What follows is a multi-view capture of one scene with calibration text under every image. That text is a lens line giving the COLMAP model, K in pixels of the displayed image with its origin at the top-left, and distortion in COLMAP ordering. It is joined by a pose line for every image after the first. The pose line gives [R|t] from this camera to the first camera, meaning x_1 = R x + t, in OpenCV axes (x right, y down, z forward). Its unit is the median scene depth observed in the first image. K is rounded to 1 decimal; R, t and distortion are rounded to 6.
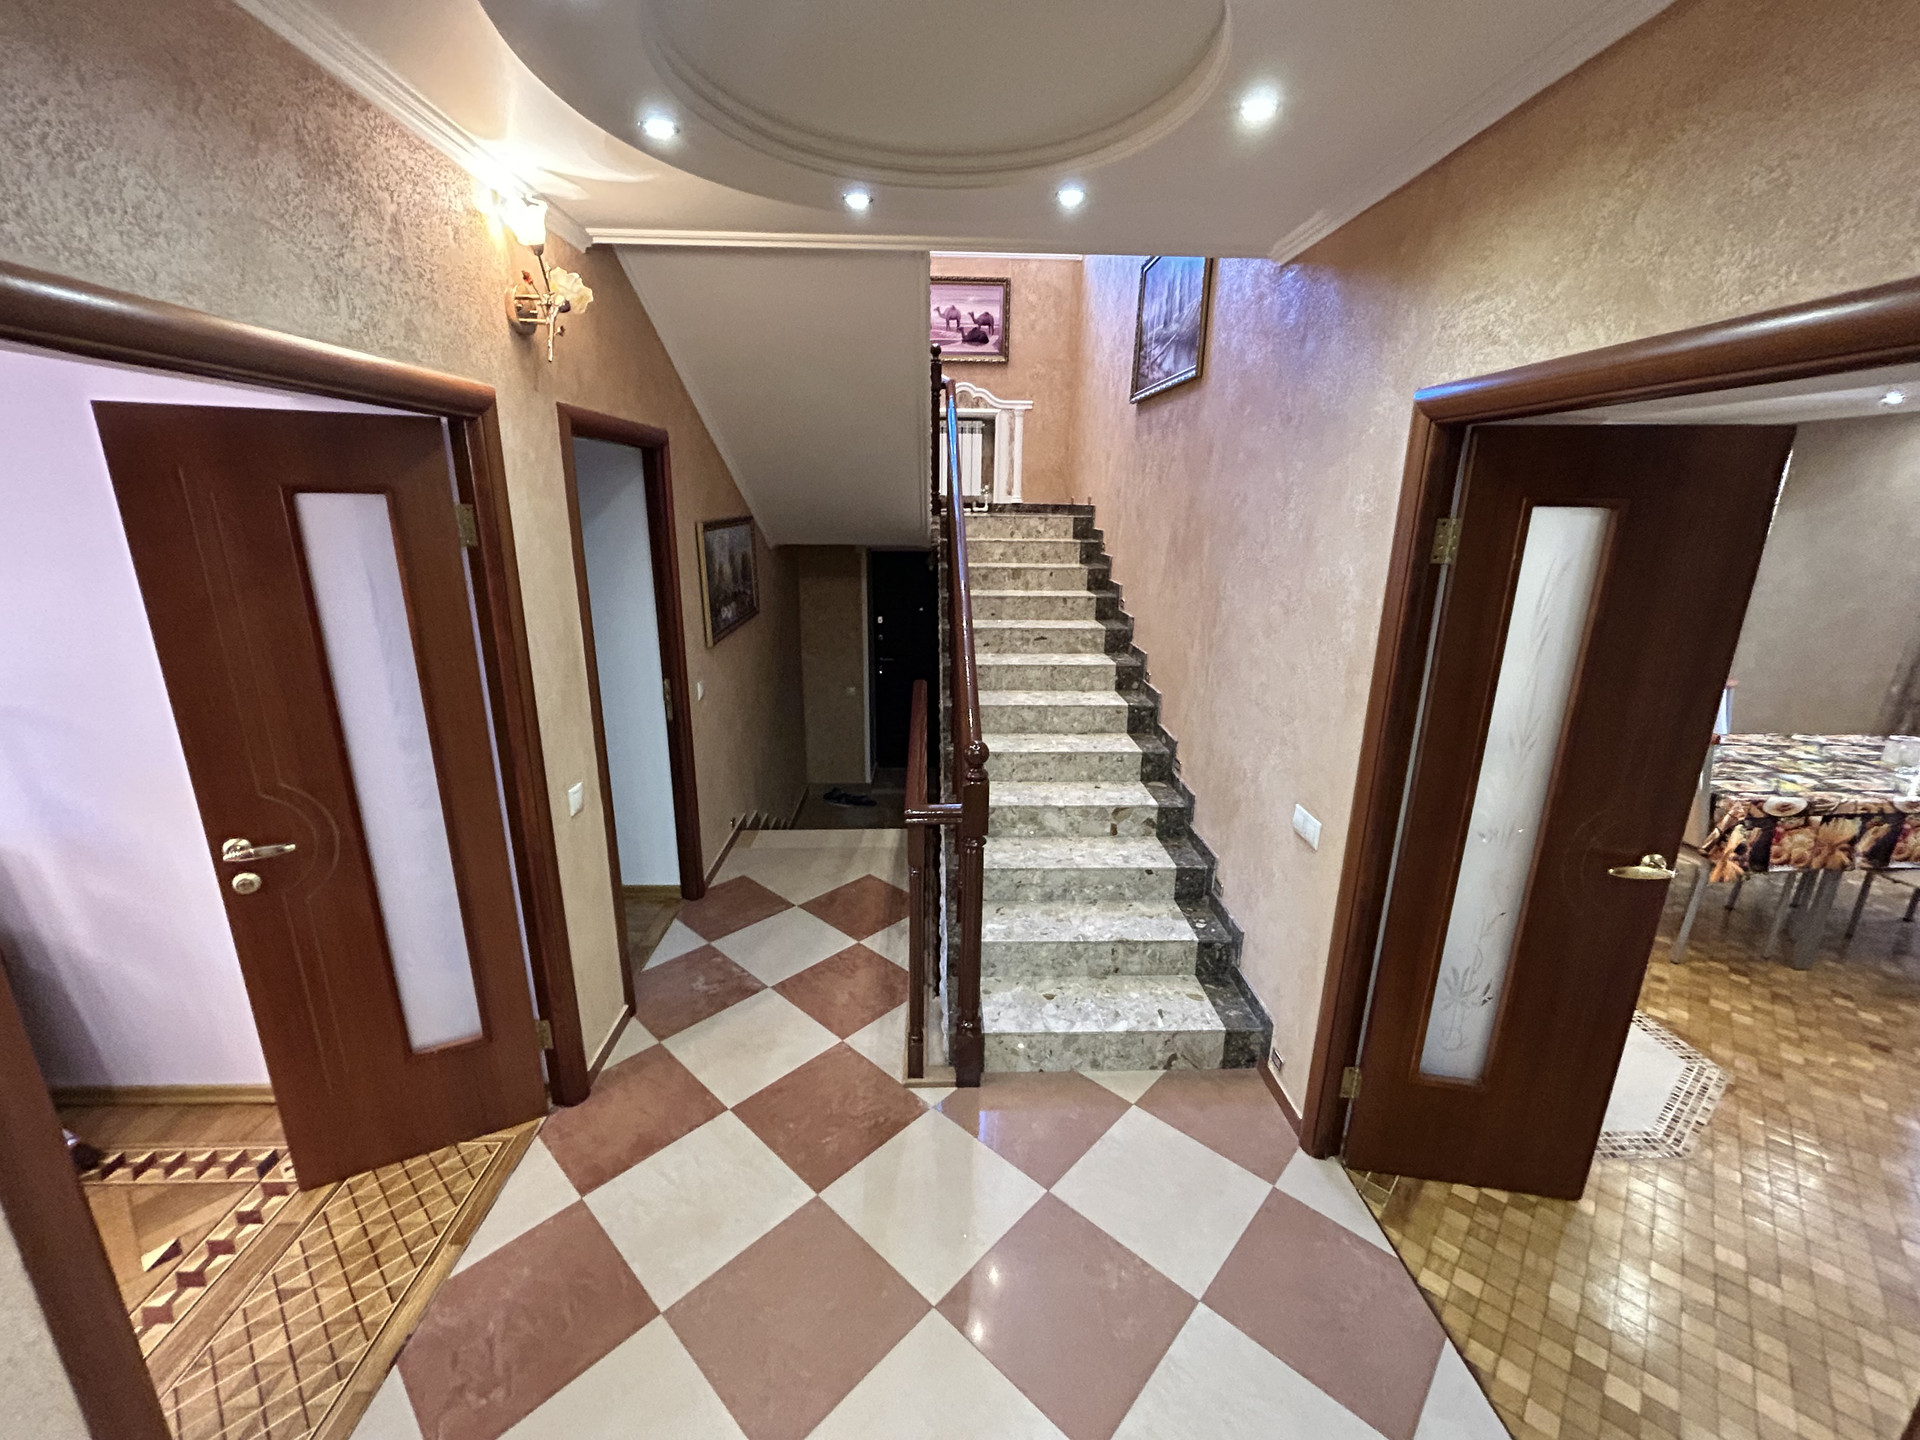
lens RADIAL K [[782.8, 0, 958.1], [0, 782.8, 715.1], [0, 0, 1]] dist [-0.003402, 0.002588]
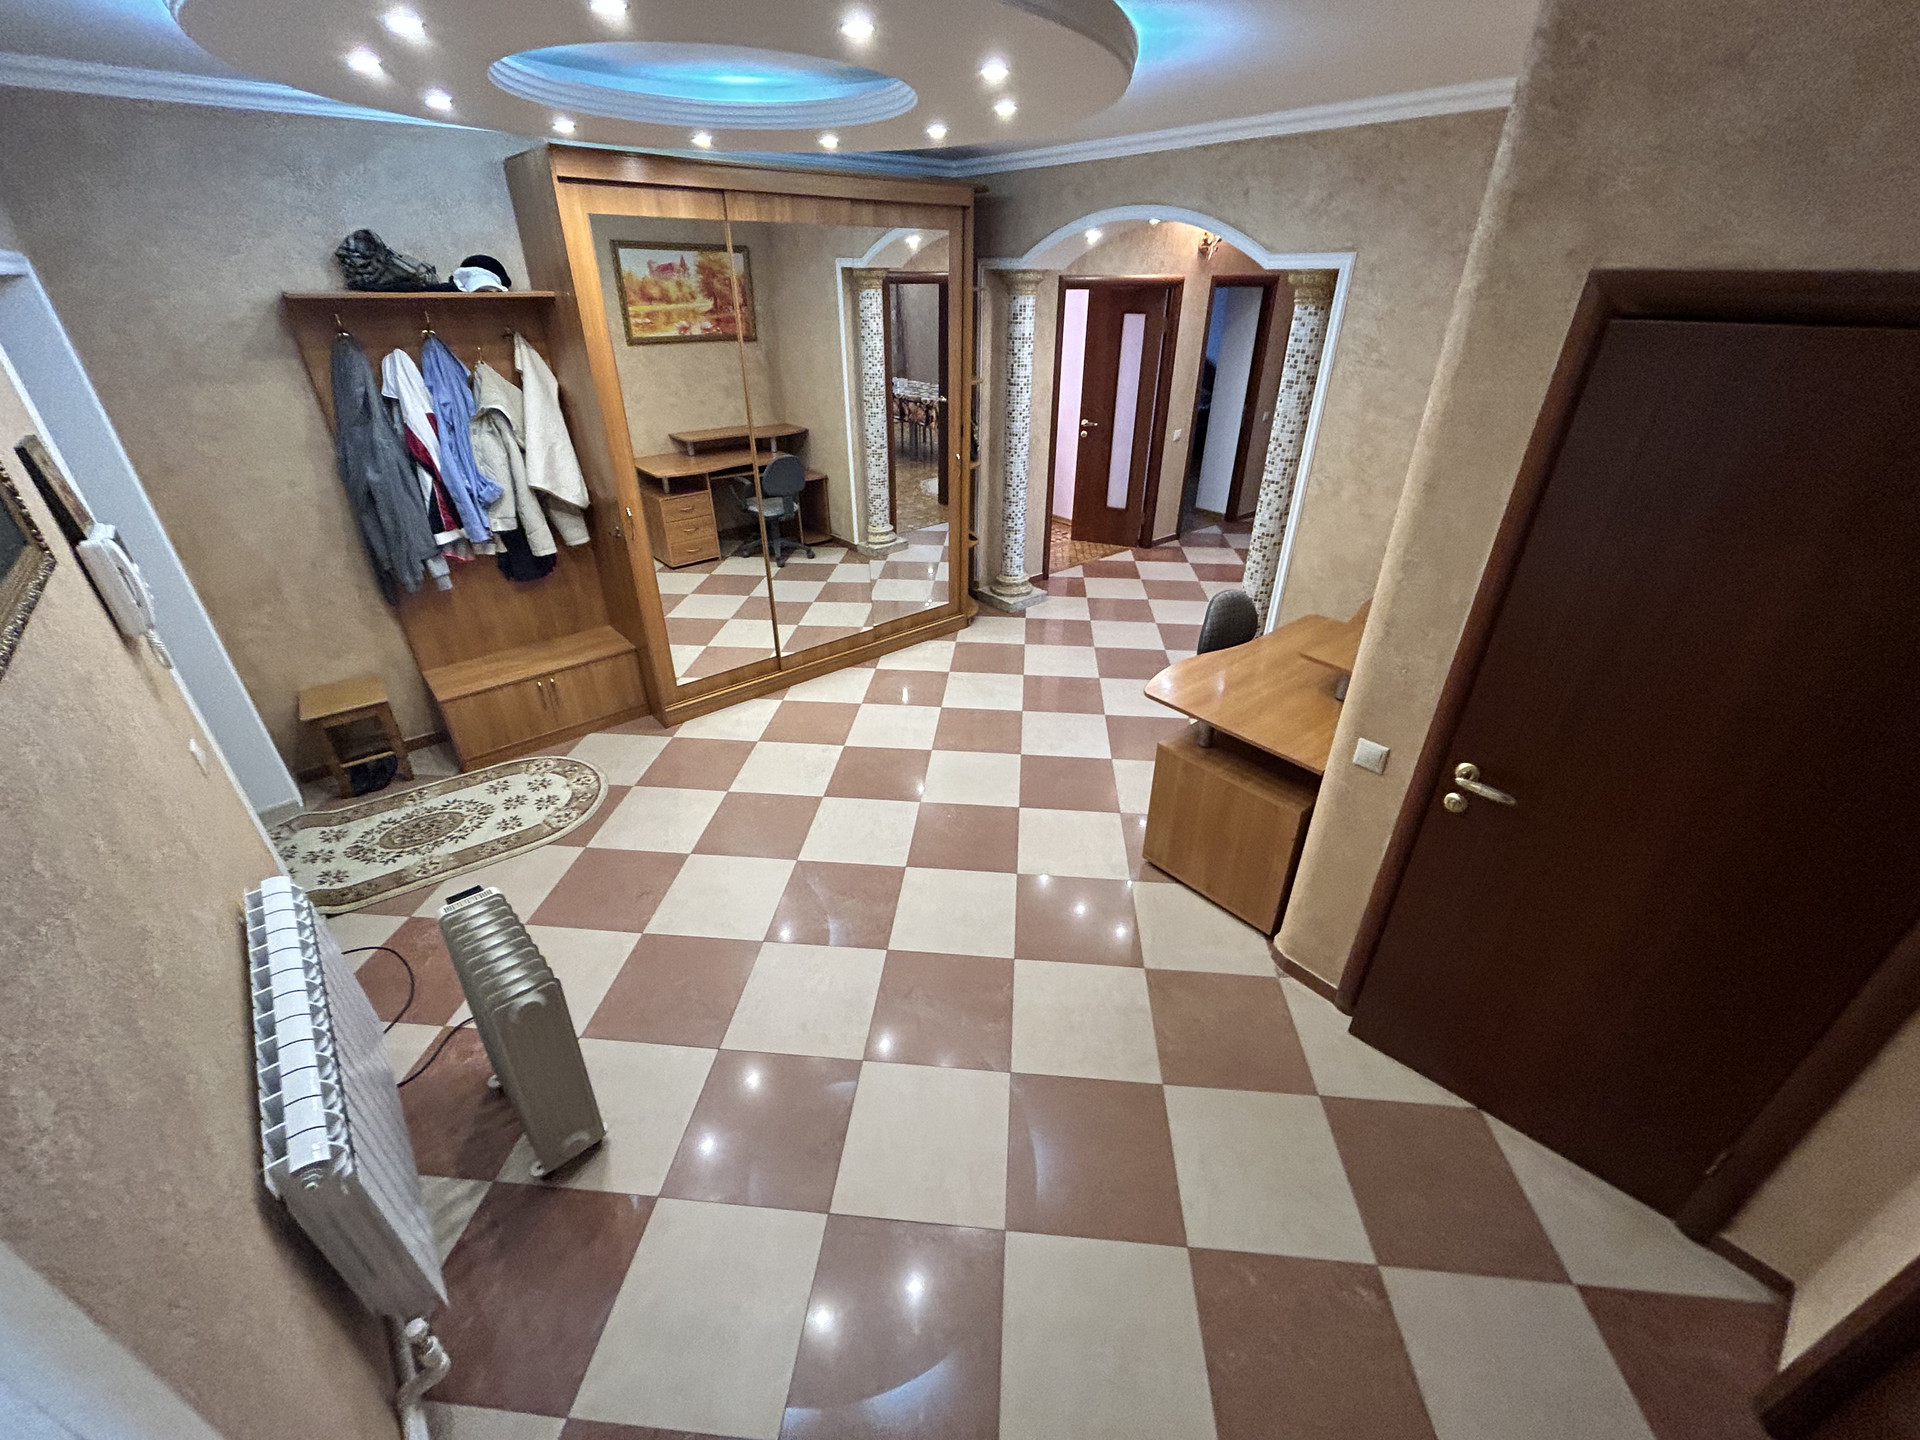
lens RADIAL K [[782.8, 0, 958.1], [0, 782.8, 715.1], [0, 0, 1]] dist [-0.003402, 0.002588]
pose [[0.618112, 0.376560, -0.690029, 1.480407], [-0.206219, 0.924731, 0.319915, 0.341075], [0.758559, -0.055446, 0.649241, -1.607778]]
